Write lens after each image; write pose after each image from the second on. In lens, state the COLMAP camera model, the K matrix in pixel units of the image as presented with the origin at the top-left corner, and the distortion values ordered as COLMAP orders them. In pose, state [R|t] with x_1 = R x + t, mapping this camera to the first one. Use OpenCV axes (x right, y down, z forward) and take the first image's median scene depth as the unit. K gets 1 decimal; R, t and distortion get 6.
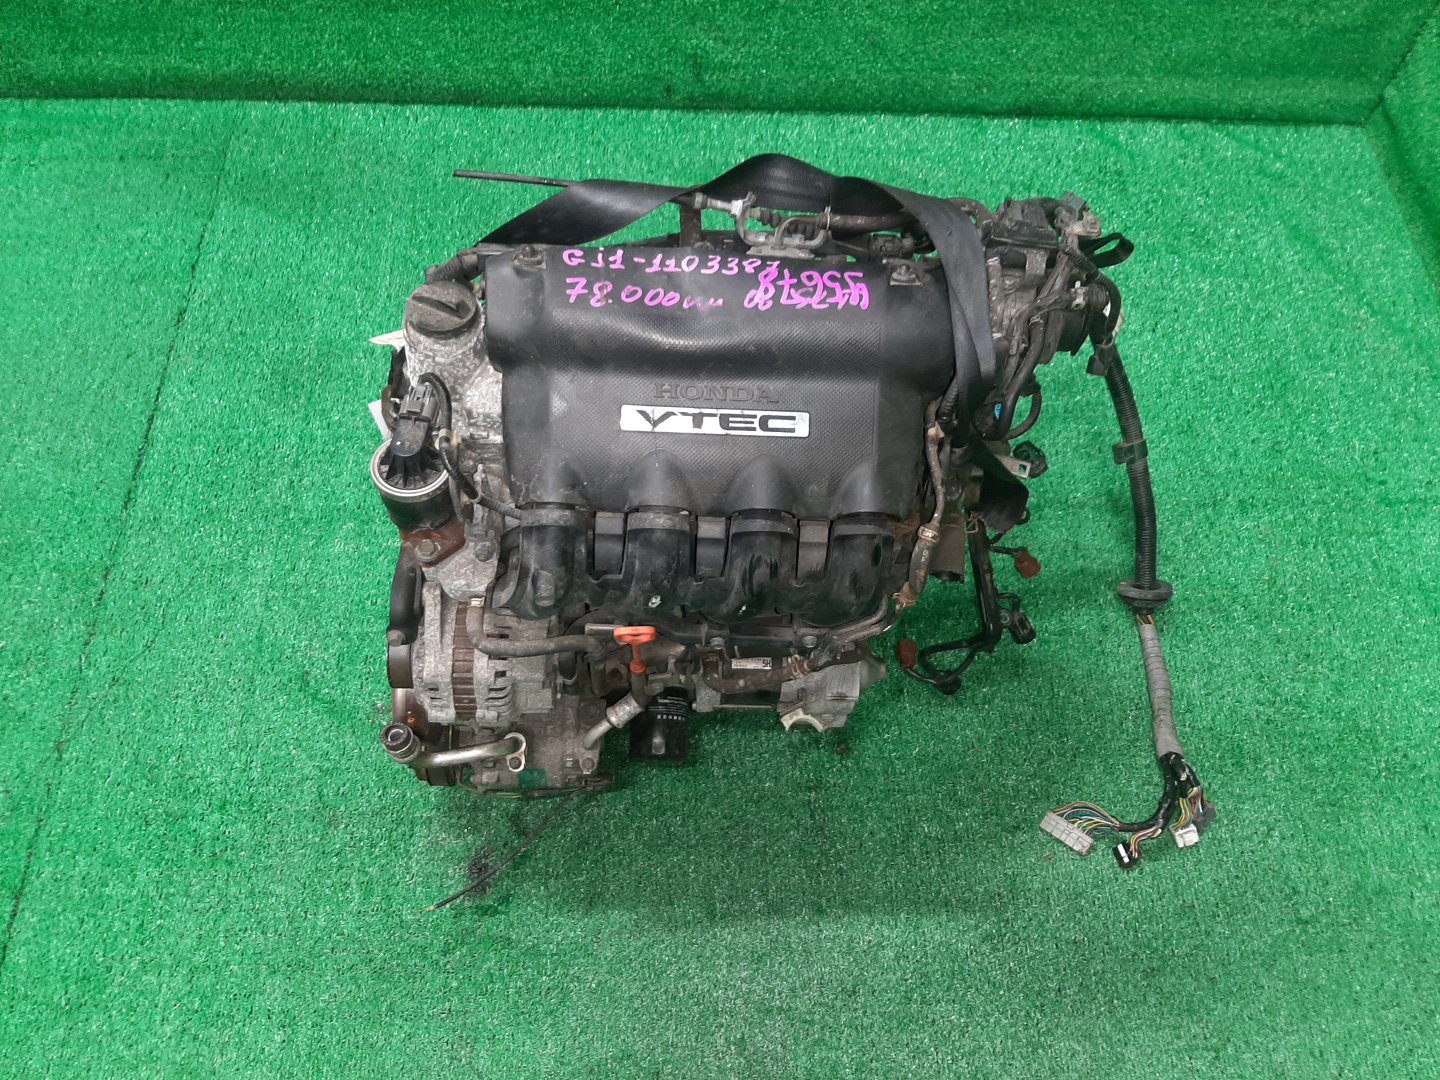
lens RADIAL K [[1098.3, 0, 726.9], [0, 1098.3, 535.7], [0, 0, 1]] dist [0.022369, -0.069826]
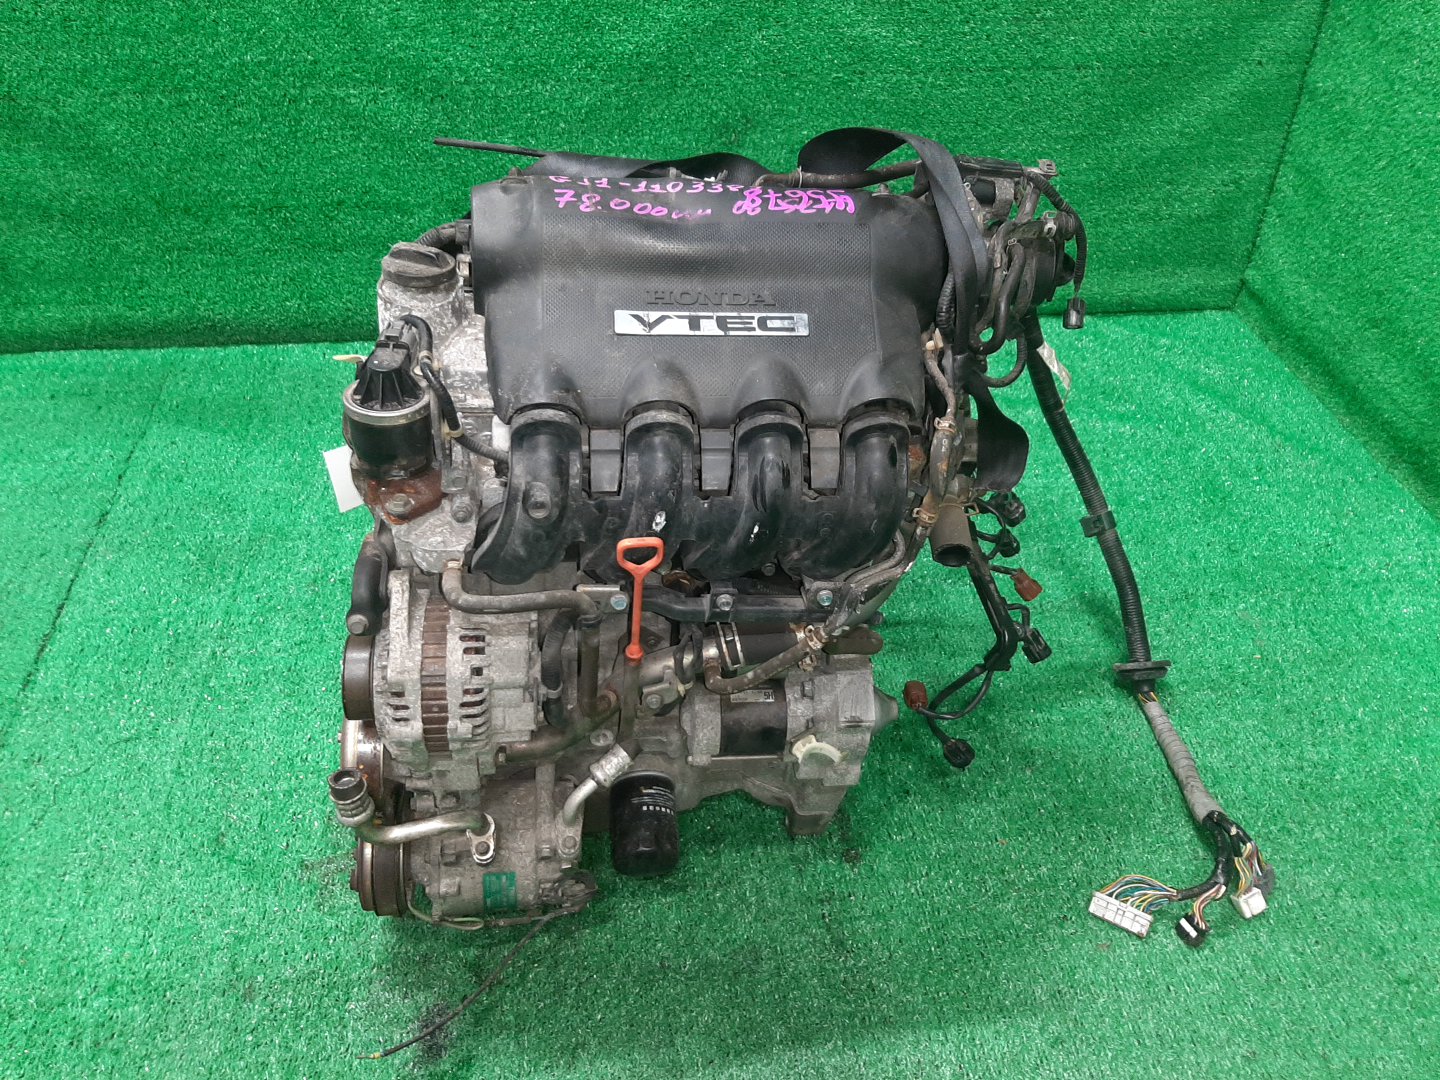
lens RADIAL K [[1098.3, 0, 725.0], [0, 1098.3, 538.1], [0, 0, 1]] dist [0.022369, -0.069826]
pose [[0.994128, -0.058764, 0.090868, -0.063878], [0.086309, 0.937095, -0.338236, 0.259517], [-0.065275, 0.344092, 0.936664, 0.103472]]
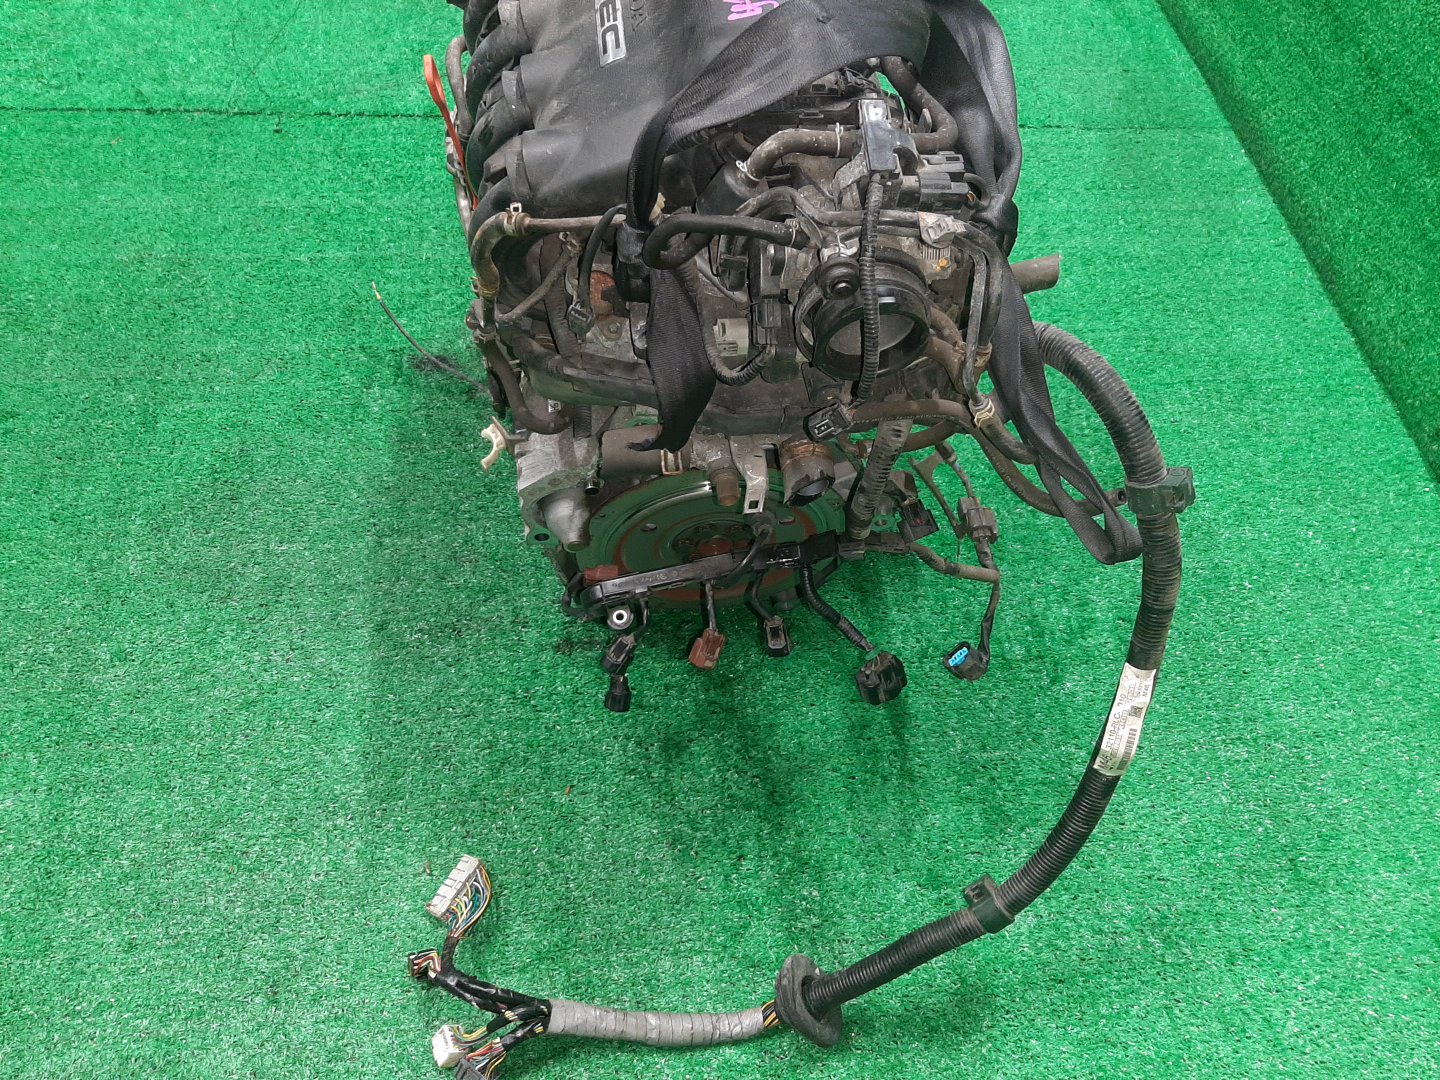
lens RADIAL K [[1098.3, 0, 715.6], [0, 1098.3, 539.1], [0, 0, 1]] dist [0.022369, -0.069826]
pose [[0.114547, 0.809547, -0.575771, 0.581460], [-0.908641, 0.319660, 0.268679, -0.187474], [0.401559, 0.492393, 0.772204, 0.355391]]
